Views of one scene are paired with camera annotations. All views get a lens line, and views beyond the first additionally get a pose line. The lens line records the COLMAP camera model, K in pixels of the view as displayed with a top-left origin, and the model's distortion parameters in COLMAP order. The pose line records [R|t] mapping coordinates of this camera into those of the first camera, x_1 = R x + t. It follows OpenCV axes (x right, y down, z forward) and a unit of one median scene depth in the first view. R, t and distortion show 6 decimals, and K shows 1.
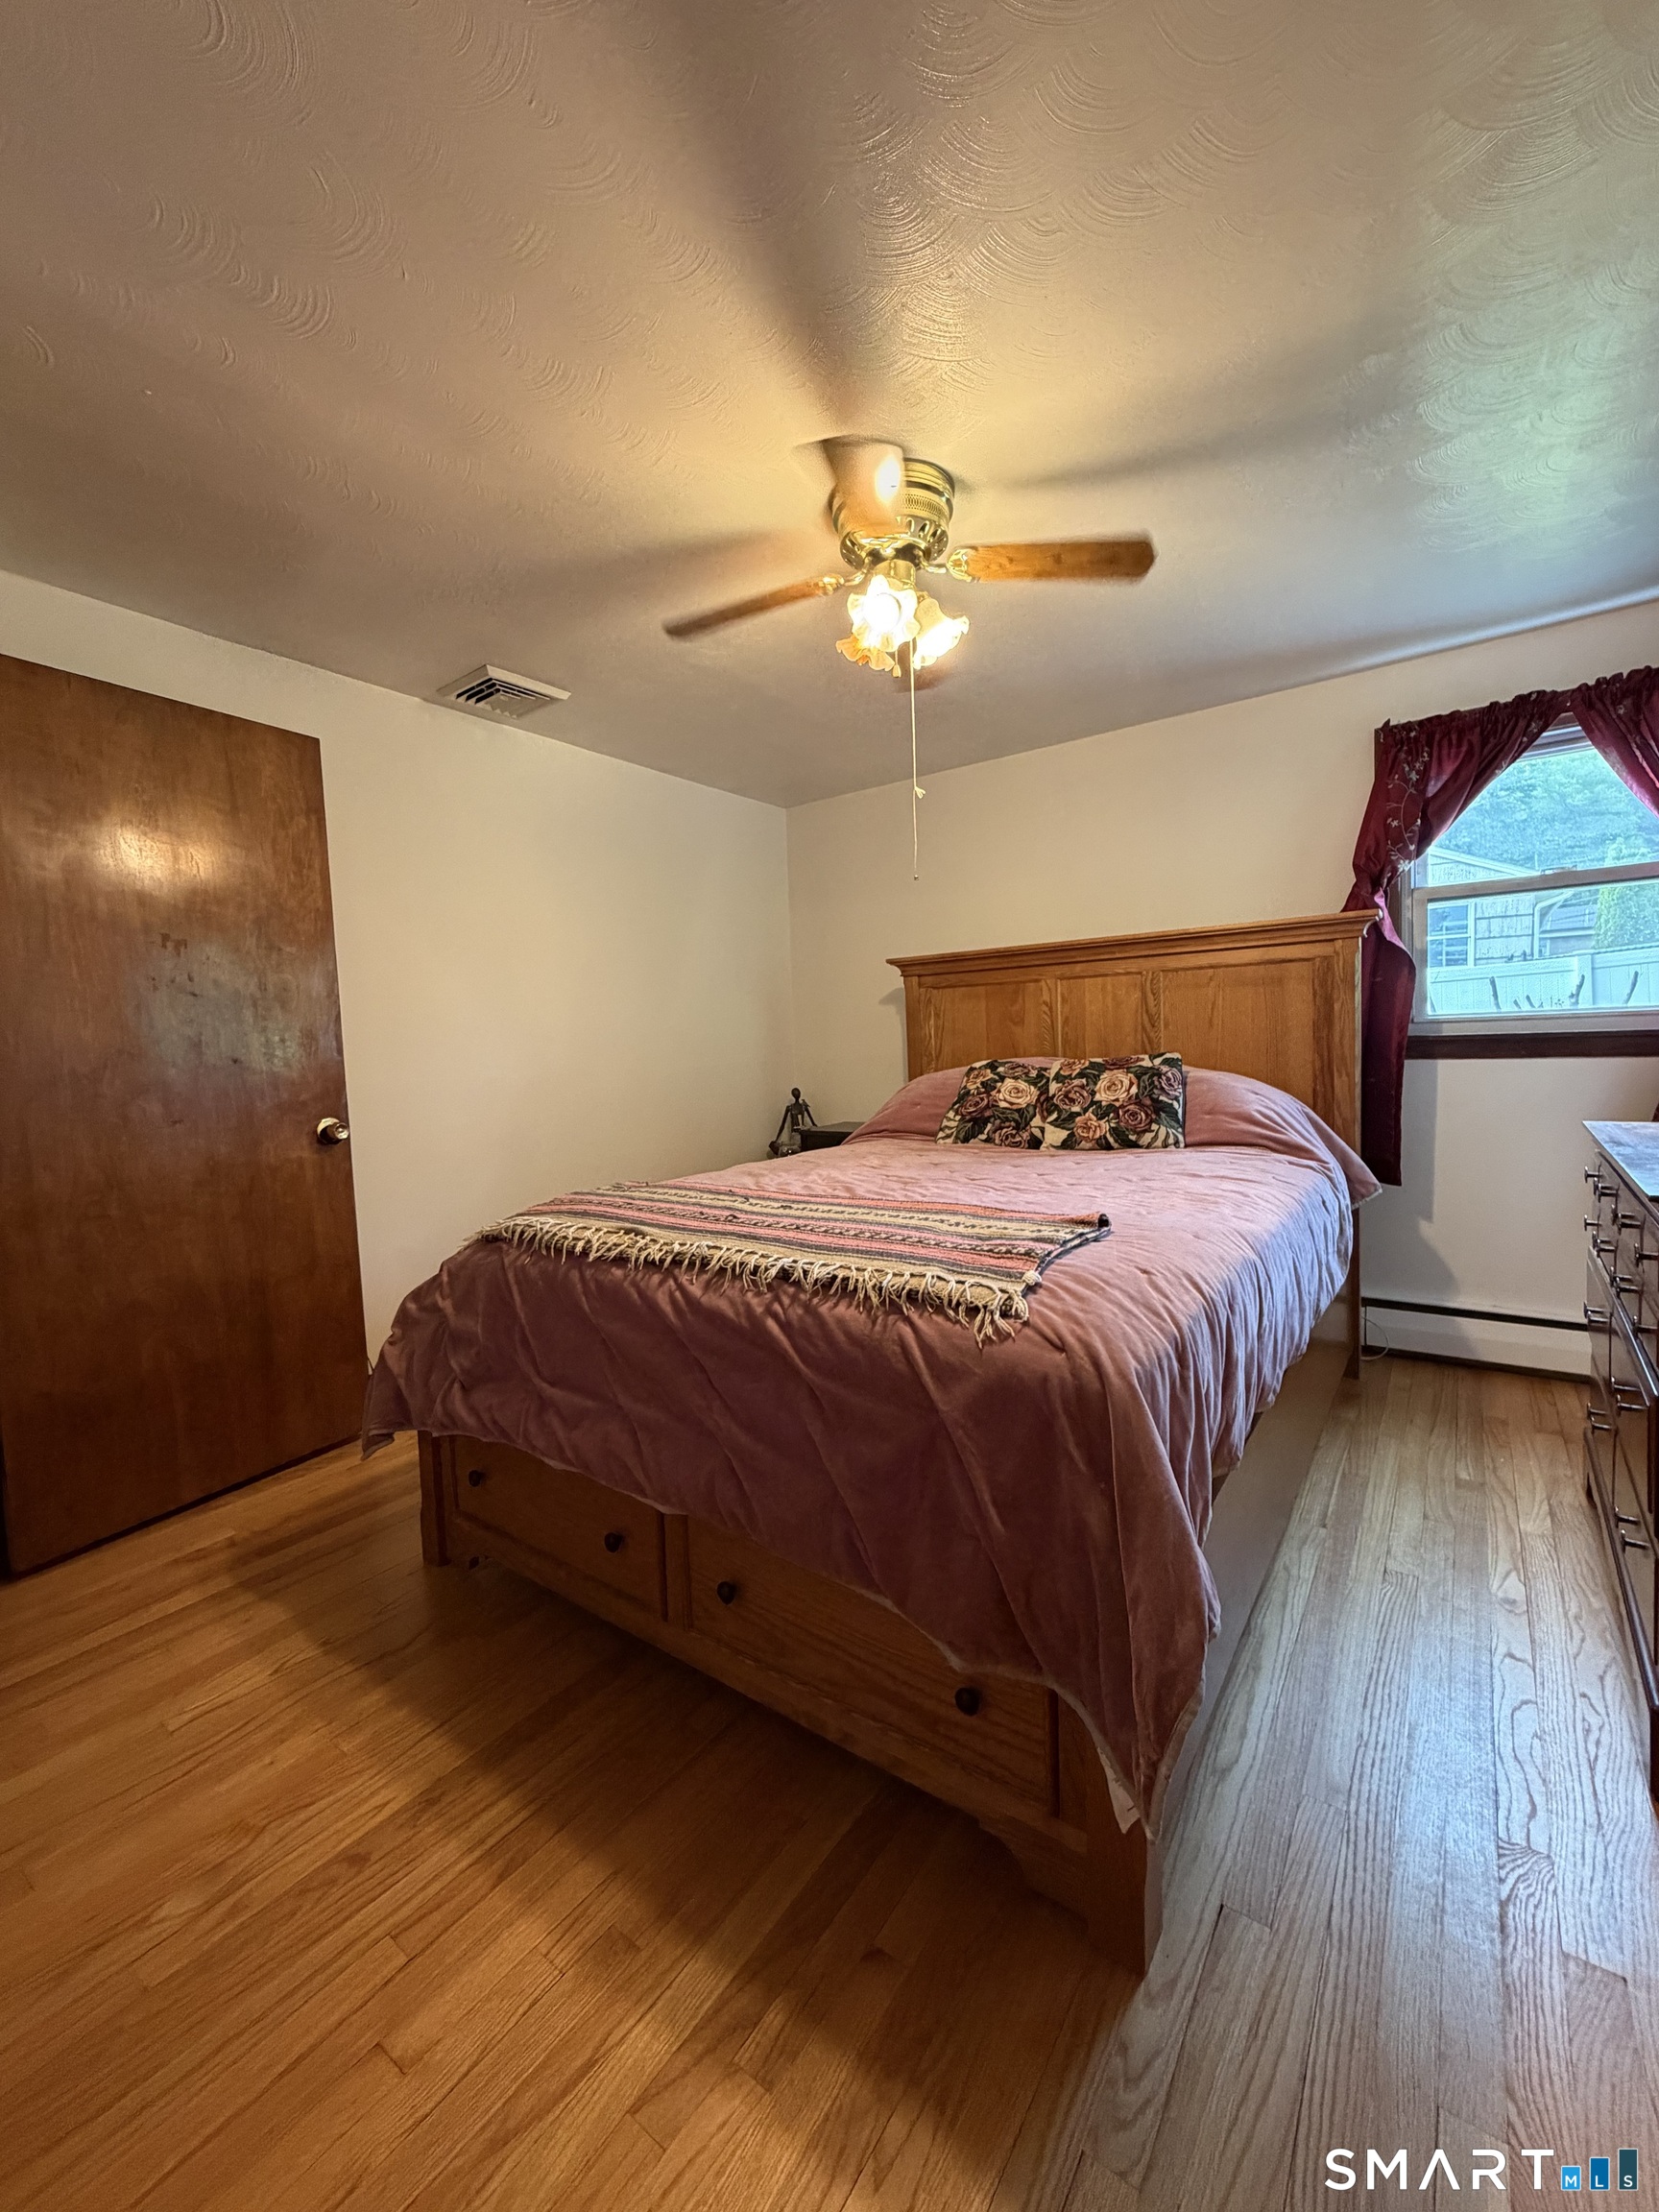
lens RADIAL K [[878.5, 0, 829.5], [0, 878.5, 1106.0], [0, 0, 1]] dist [0.000208, -0.000448]
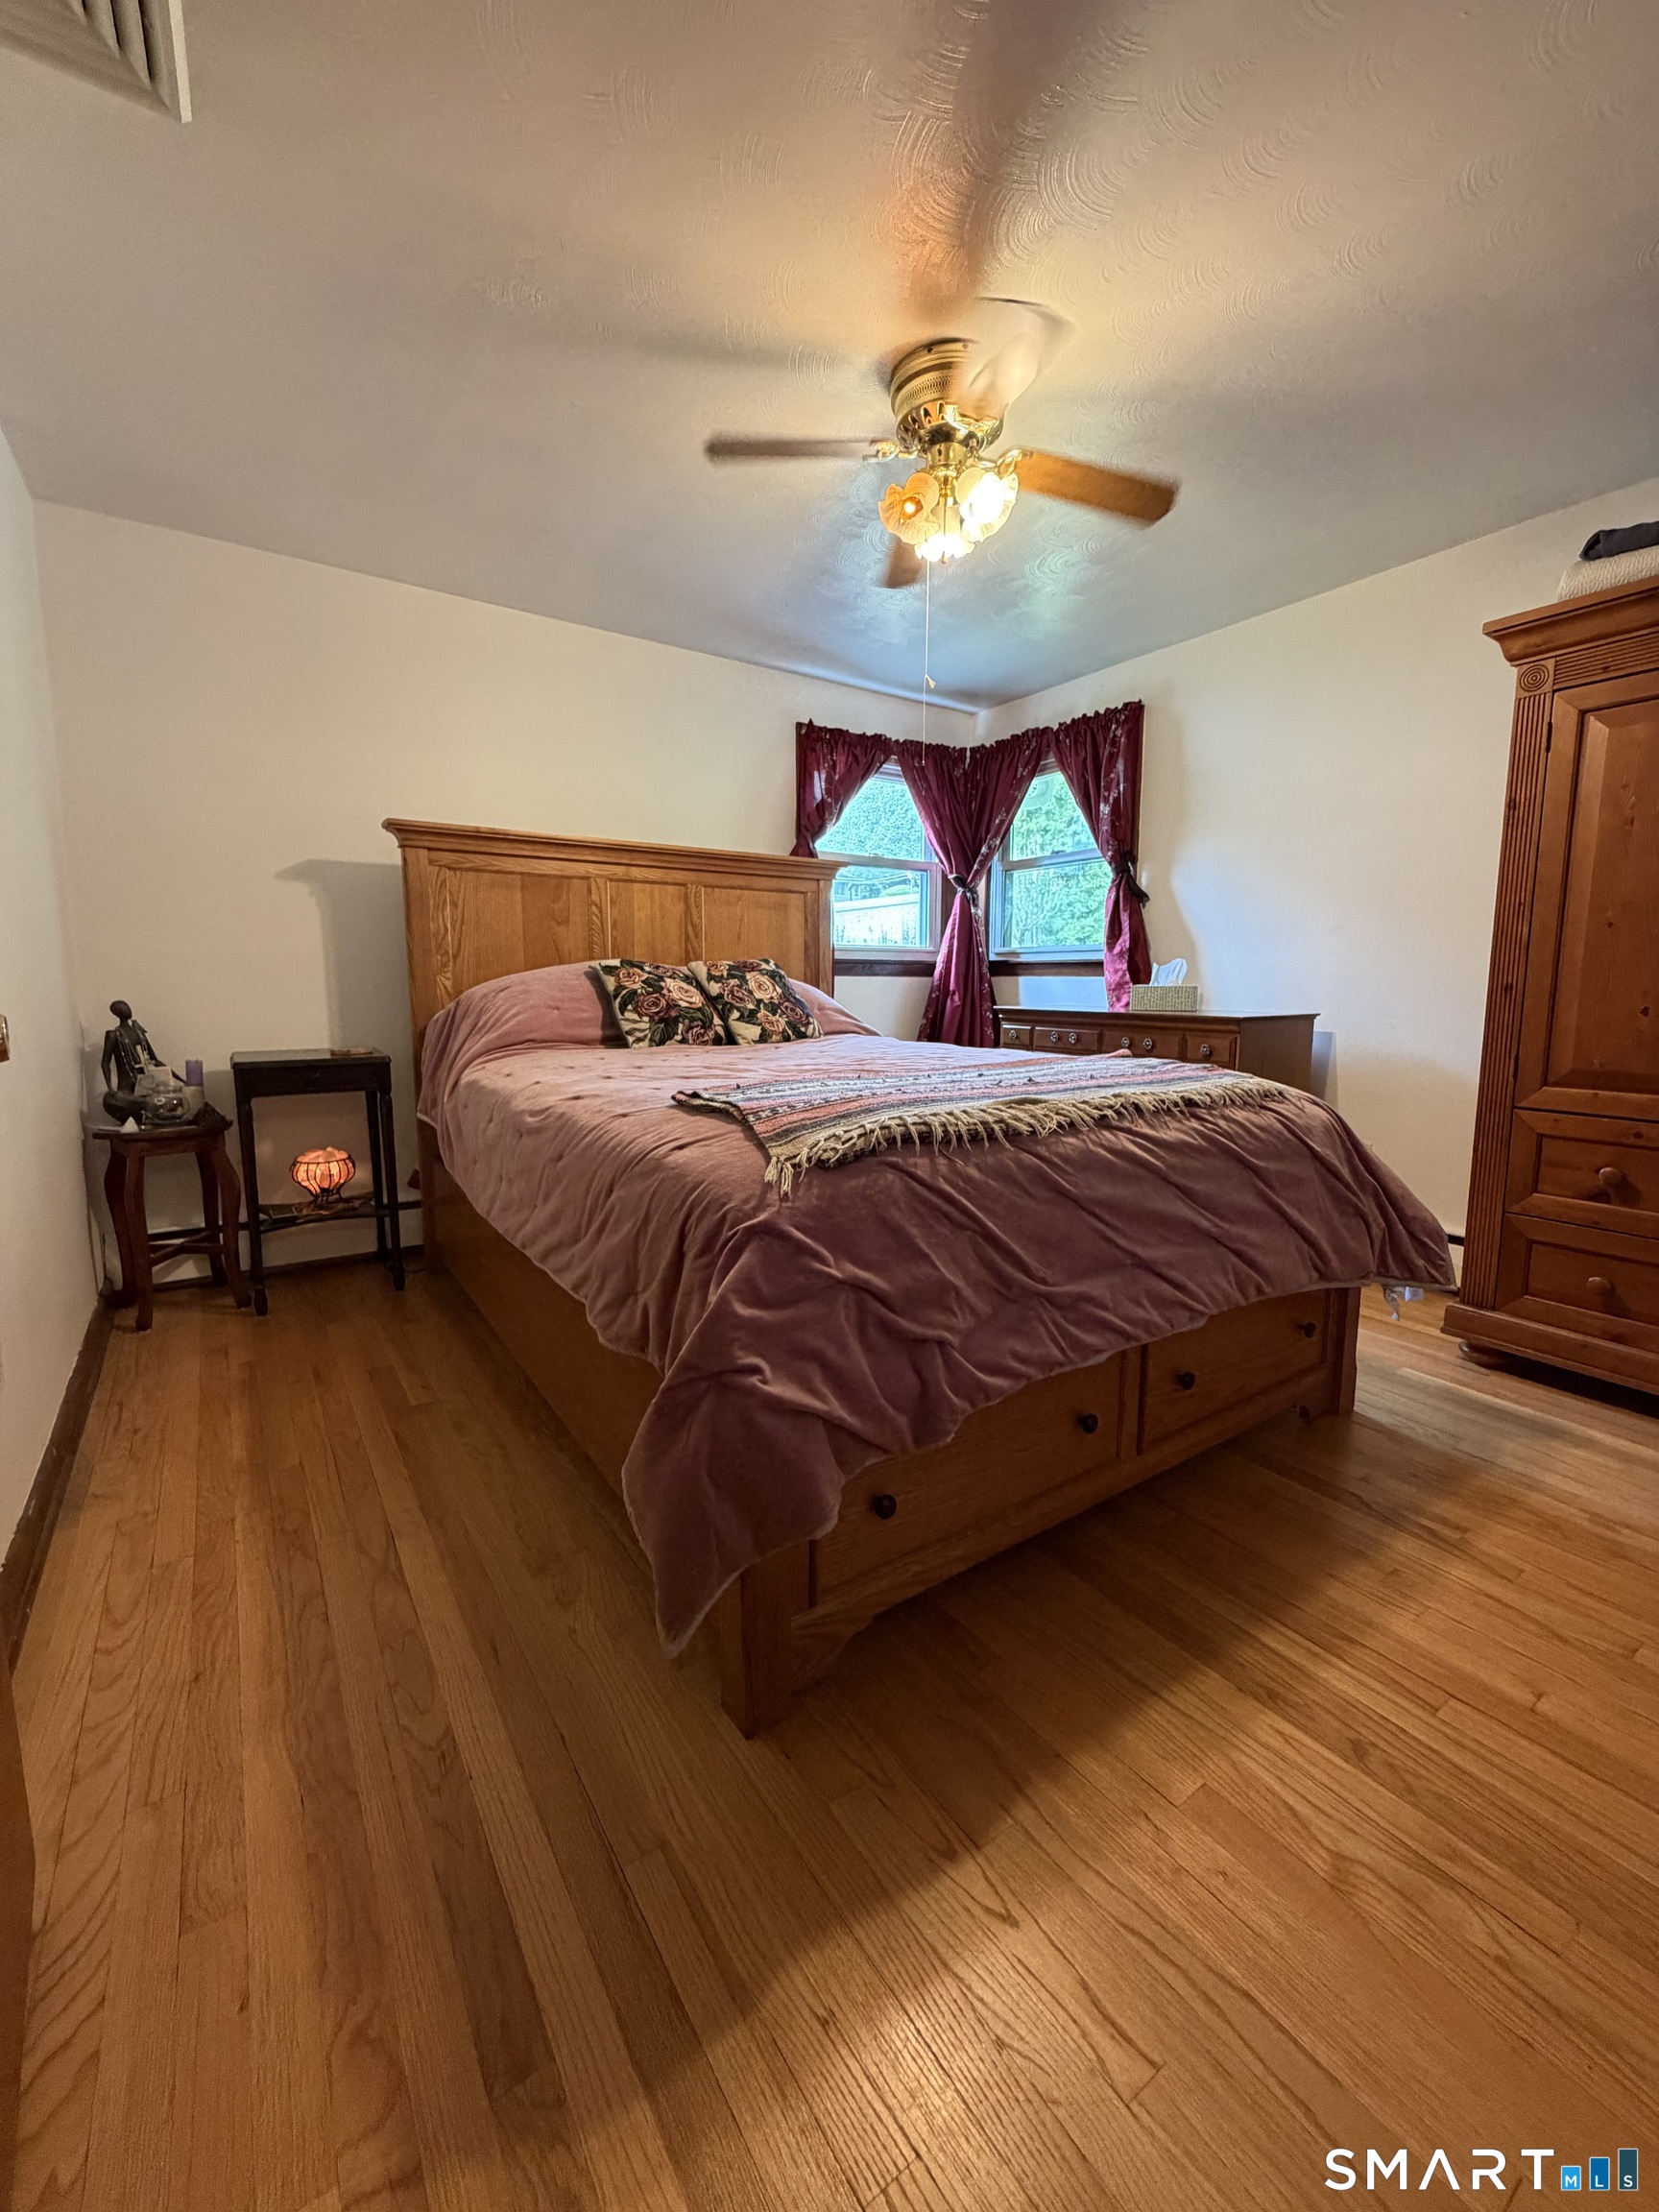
lens RADIAL K [[882.9, 0, 826.7], [0, 882.9, 1097.3], [0, 0, 1]] dist [0.000337, 0.000330]
pose [[0.342123, -0.088441, 0.935484, -0.730852], [0.049280, 0.995880, 0.076128, 0.037860], [-0.938362, 0.020055, 0.345071, 0.566989]]
